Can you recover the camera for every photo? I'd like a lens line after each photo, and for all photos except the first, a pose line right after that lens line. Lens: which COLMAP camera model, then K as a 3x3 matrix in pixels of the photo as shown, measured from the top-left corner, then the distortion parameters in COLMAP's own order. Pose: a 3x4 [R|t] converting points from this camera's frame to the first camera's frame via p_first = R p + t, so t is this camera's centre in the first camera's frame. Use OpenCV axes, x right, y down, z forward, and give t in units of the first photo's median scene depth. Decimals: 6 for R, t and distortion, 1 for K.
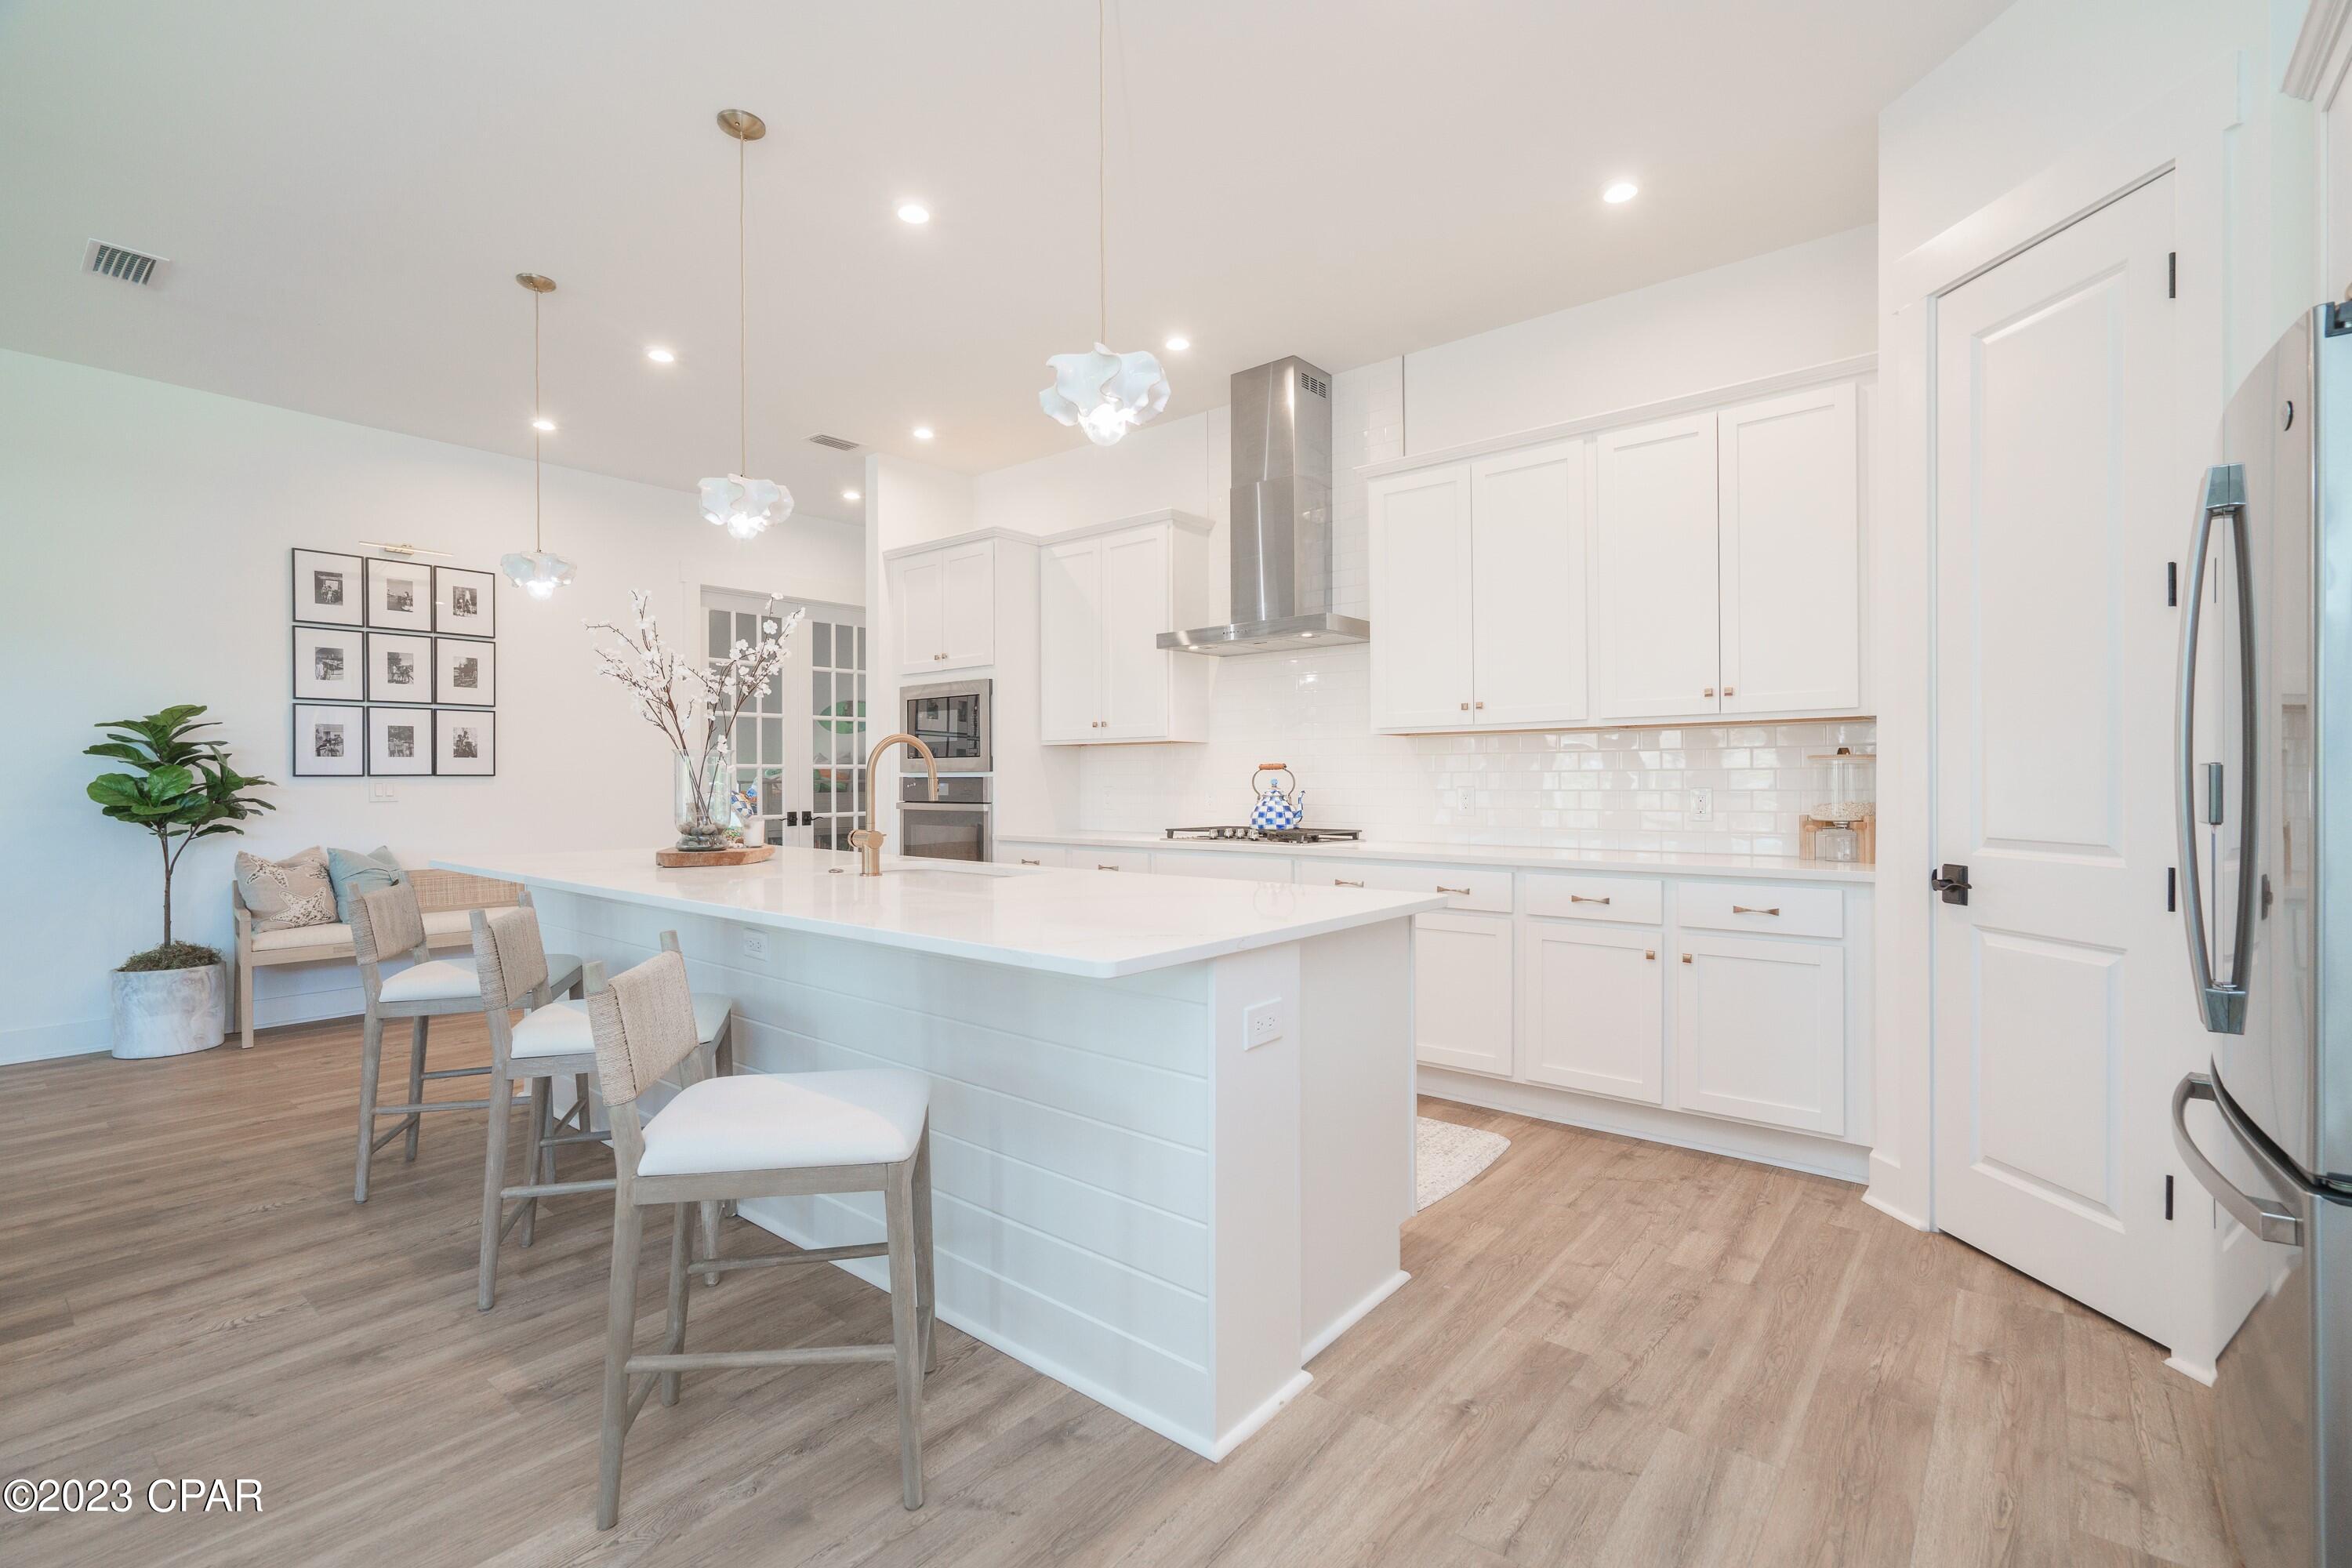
lens RADIAL K [[1056.7, 0, 1177.3], [0, 1056.7, 785.4], [0, 0, 1]] dist [-0.004024, -0.000130]
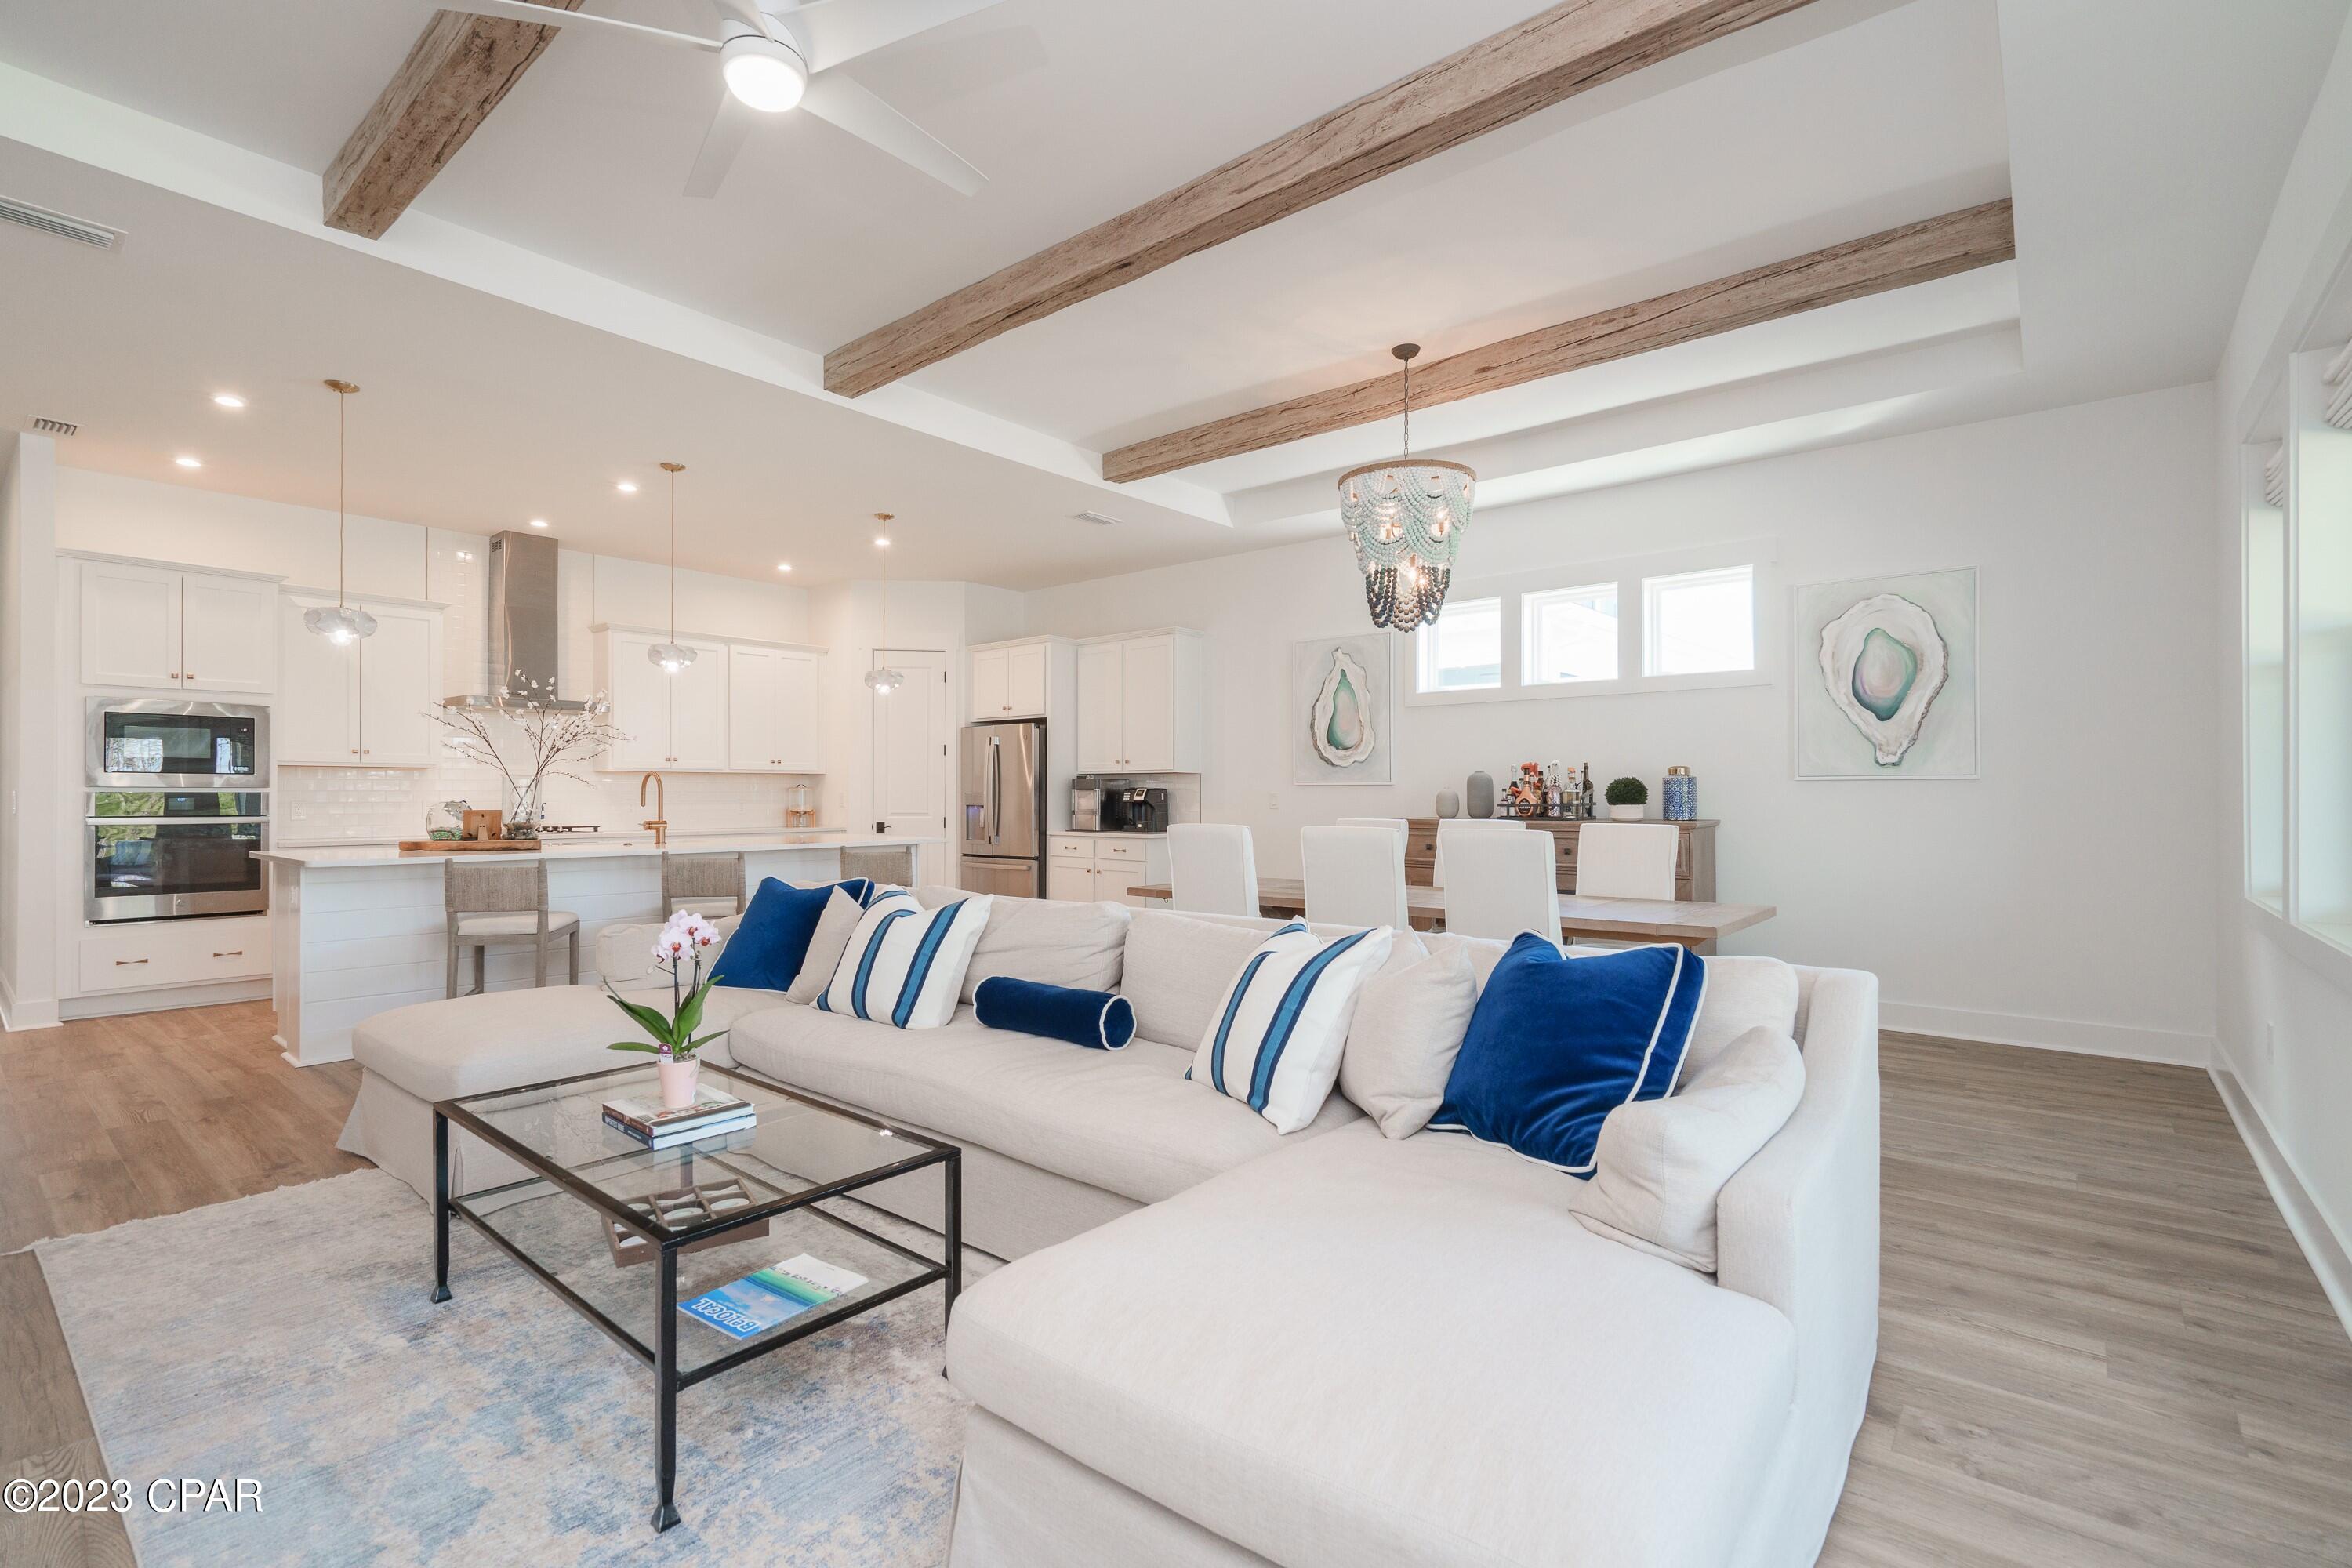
lens RADIAL K [[1056.7, 0, 1177.9], [0, 1056.7, 789.8], [0, 0, 1]] dist [-0.004024, -0.000130]
pose [[0.002317, 0.006047, 0.999979, -1.477185], [0.002496, 0.999979, -0.006053, -0.001949], [-0.999994, 0.002510, 0.002301, 0.024618]]
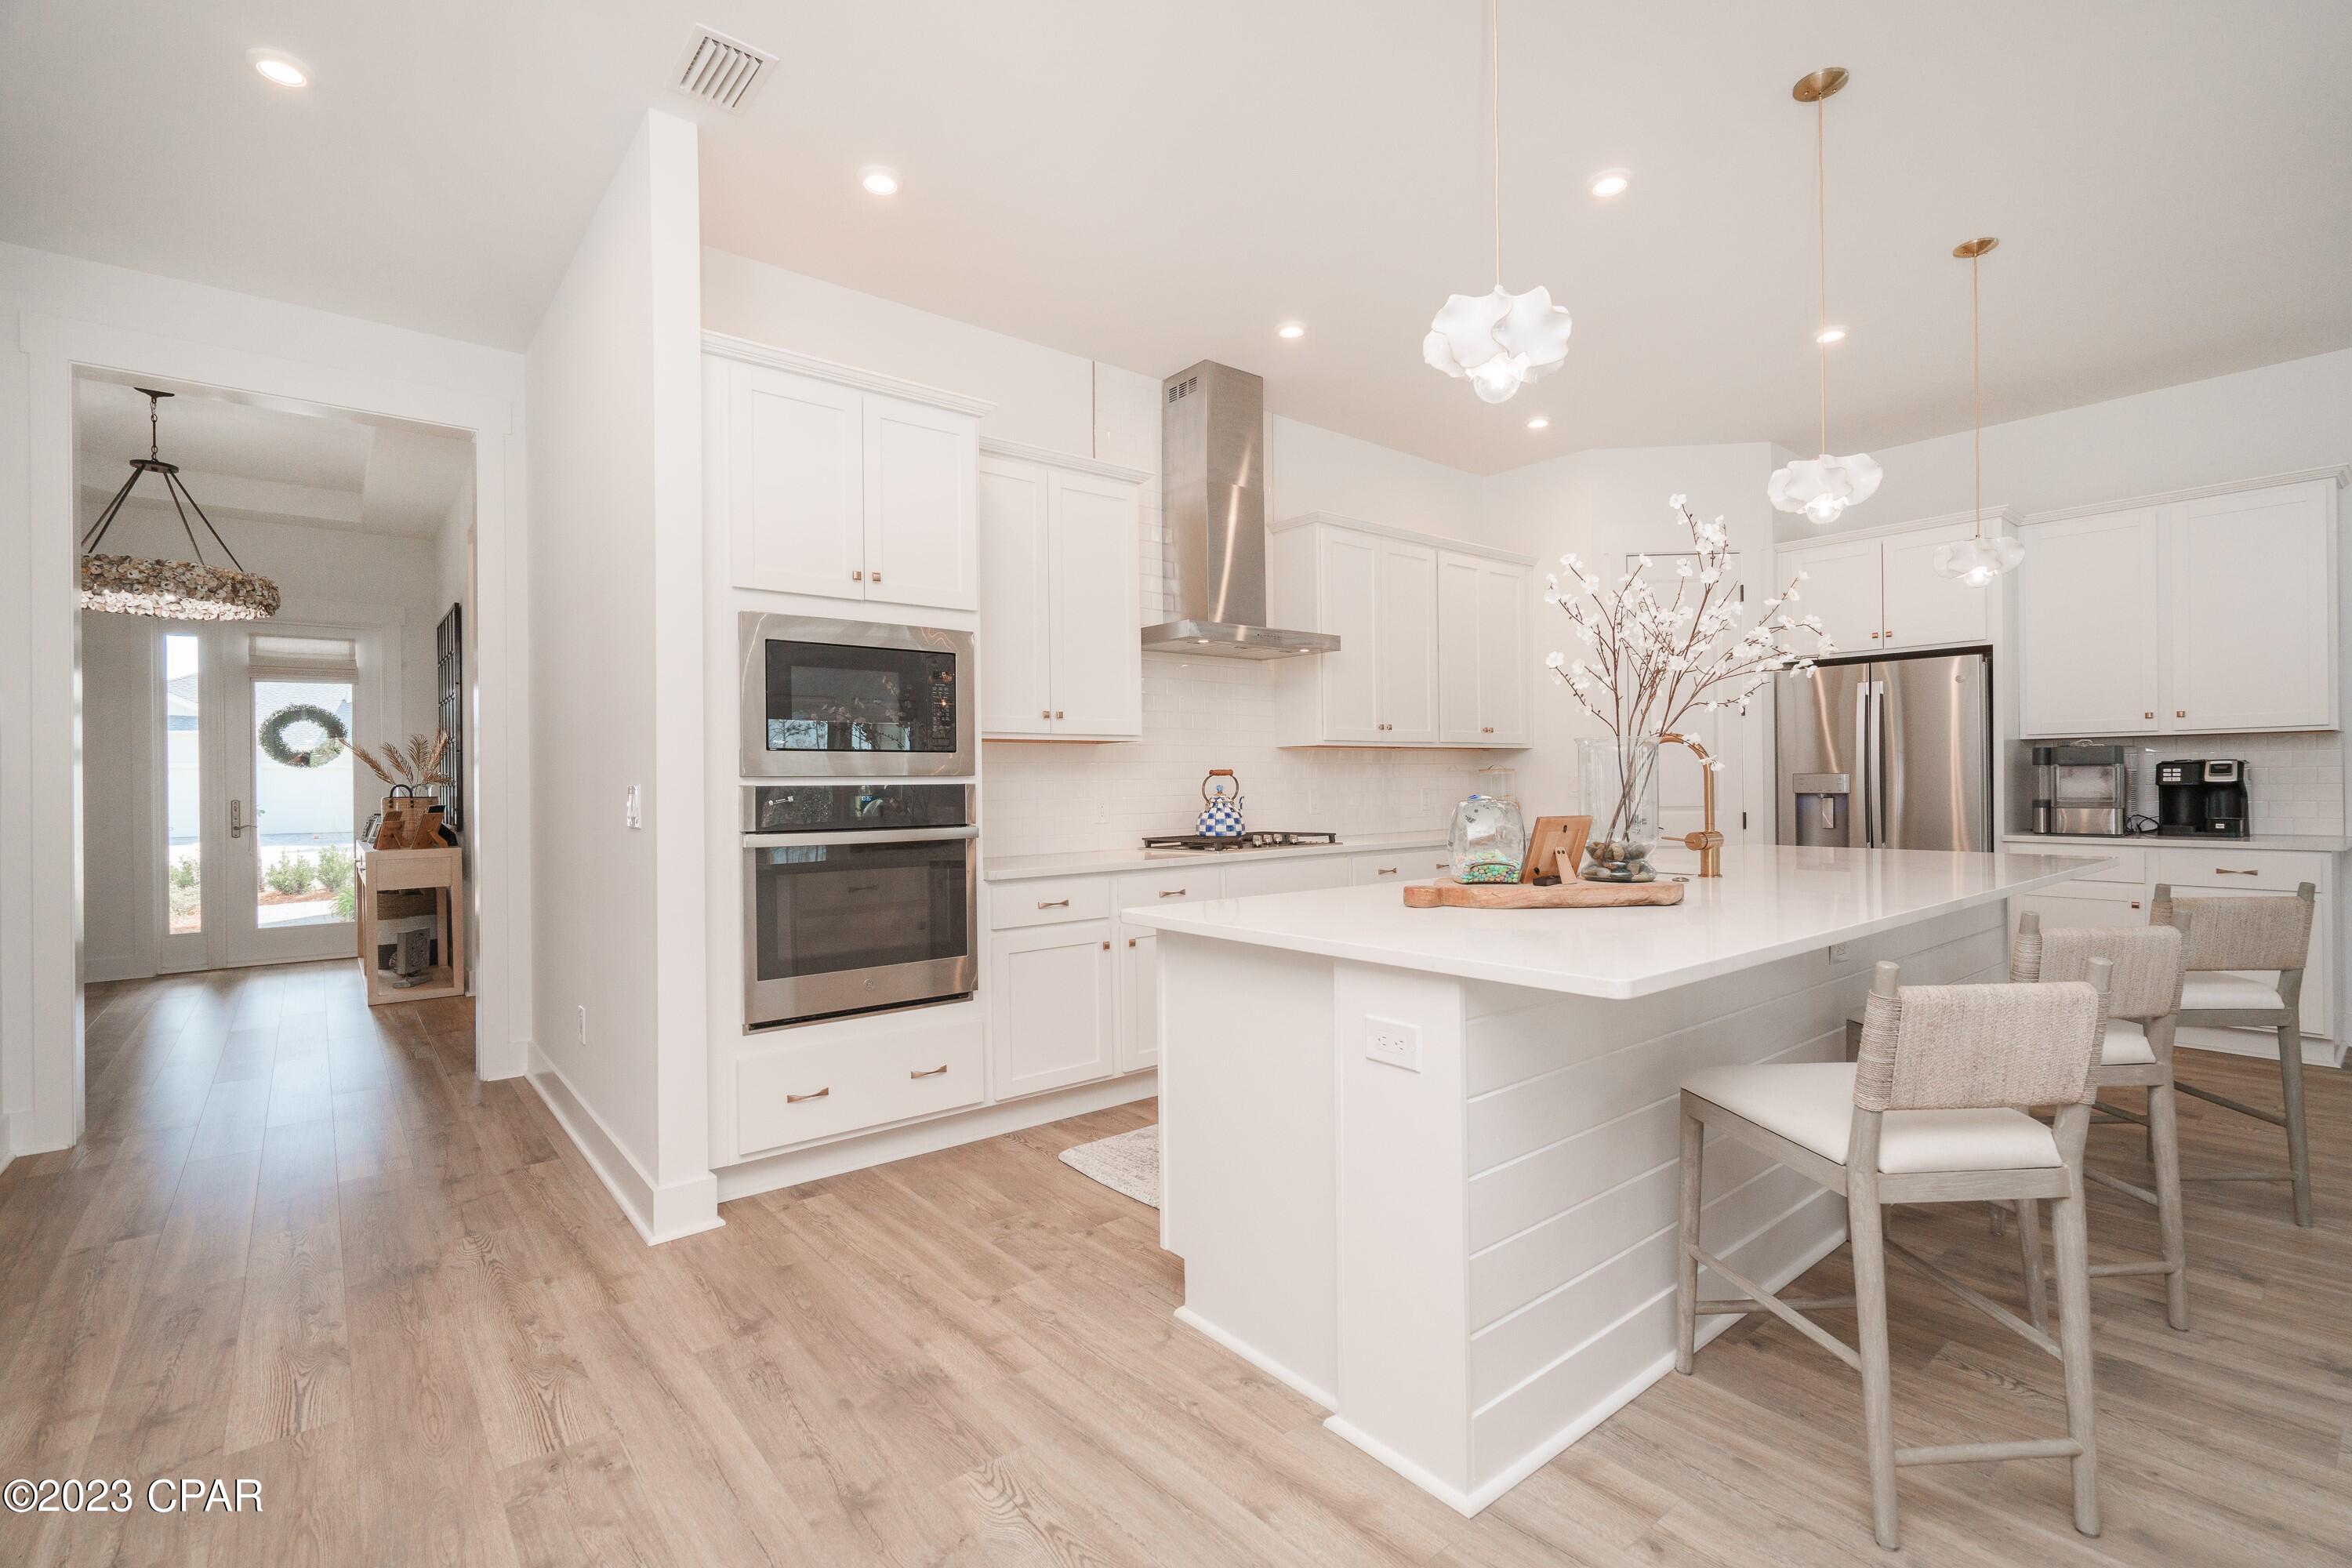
lens RADIAL K [[1056.7, 0, 1179.1], [0, 1056.7, 782.8], [0, 0, 1]] dist [-0.004024, -0.000130]
pose [[0.191854, -0.000795, 0.981423, -0.888392], [0.014825, 0.999888, -0.002088, -0.006823], [-0.981312, 0.014951, 0.191844, 0.854067]]
